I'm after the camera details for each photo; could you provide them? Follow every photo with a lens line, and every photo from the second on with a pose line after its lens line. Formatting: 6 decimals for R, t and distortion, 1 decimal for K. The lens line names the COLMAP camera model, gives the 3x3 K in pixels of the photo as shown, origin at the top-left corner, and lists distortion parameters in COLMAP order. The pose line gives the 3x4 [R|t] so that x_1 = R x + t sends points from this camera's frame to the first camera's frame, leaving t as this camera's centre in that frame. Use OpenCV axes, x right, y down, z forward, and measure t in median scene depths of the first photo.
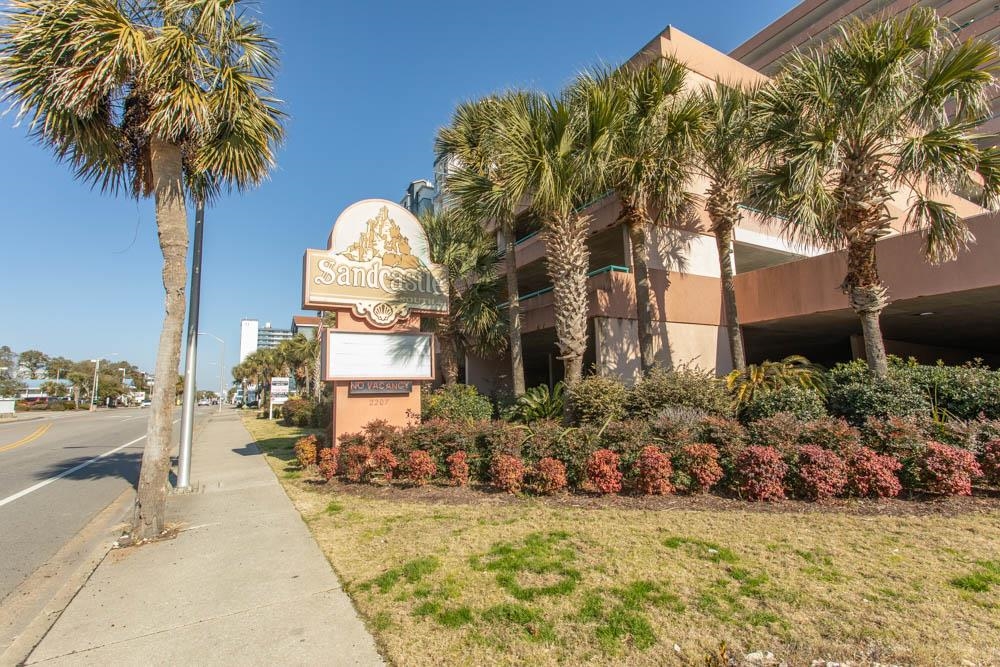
lens RADIAL K [[472.4, 0, 498.9], [0, 472.4, 327.5], [0, 0, 1]] dist [0.001910, 0.000874]
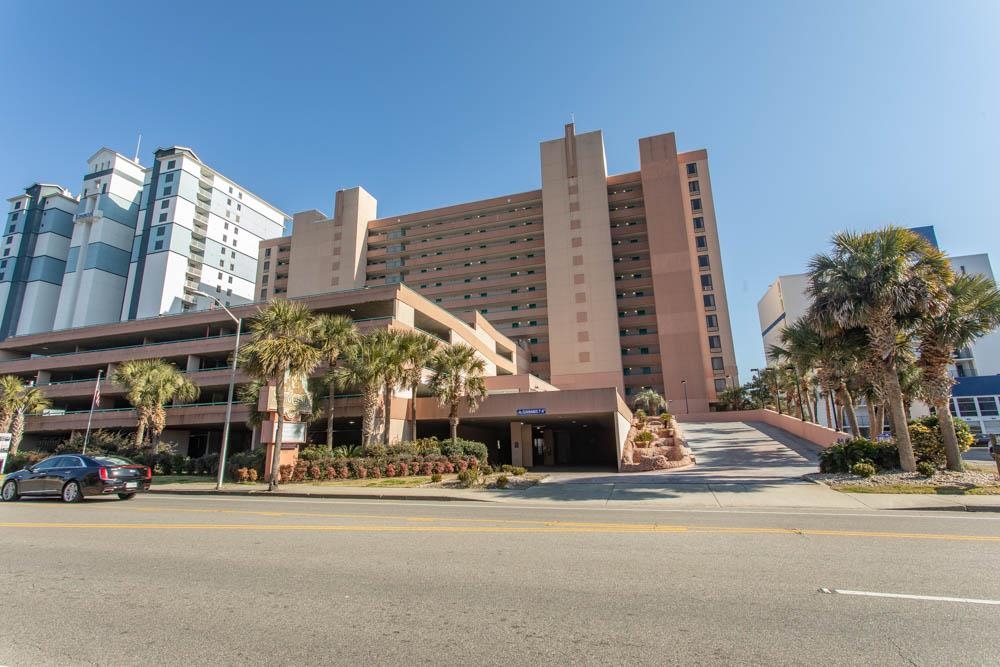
lens RADIAL K [[472.4, 0, 501.8], [0, 472.4, 330.8], [0, 0, 1]] dist [0.001910, 0.000874]
pose [[0.733840, 0.163117, 0.659449, -1.079968], [-0.093581, 0.985763, -0.139694, -0.208244], [-0.672846, 0.040801, 0.738656, -1.451654]]
